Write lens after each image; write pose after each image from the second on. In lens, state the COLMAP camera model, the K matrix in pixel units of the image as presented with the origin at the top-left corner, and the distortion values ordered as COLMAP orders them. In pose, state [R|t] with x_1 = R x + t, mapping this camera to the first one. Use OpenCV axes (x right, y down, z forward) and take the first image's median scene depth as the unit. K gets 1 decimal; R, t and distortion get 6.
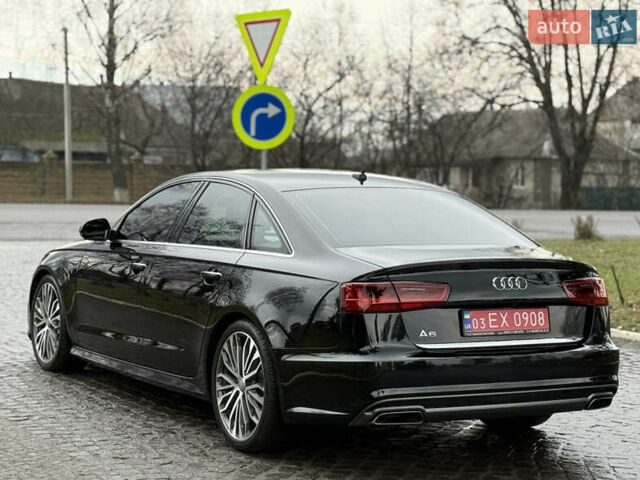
lens RADIAL K [[1237.8, 0, 288.7], [0, 1237.8, 249.1], [0, 0, 1]] dist [0.053518, 0.000000]
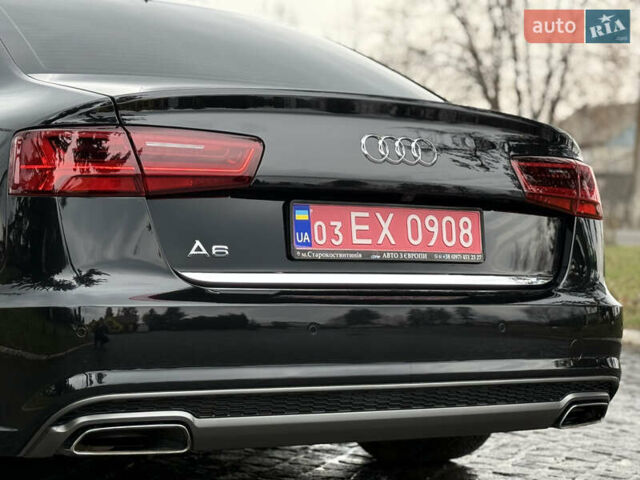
lens RADIAL K [[1296.9, 0, 295.2], [0, 1296.9, 239.0], [0, 0, 1]] dist [0.076893, 0.000000]
pose [[0.998384, 0.019593, 0.053346, 0.110481], [-0.018558, 0.999631, -0.019836, 0.068550], [-0.053715, 0.018814, 0.998379, 0.502122]]
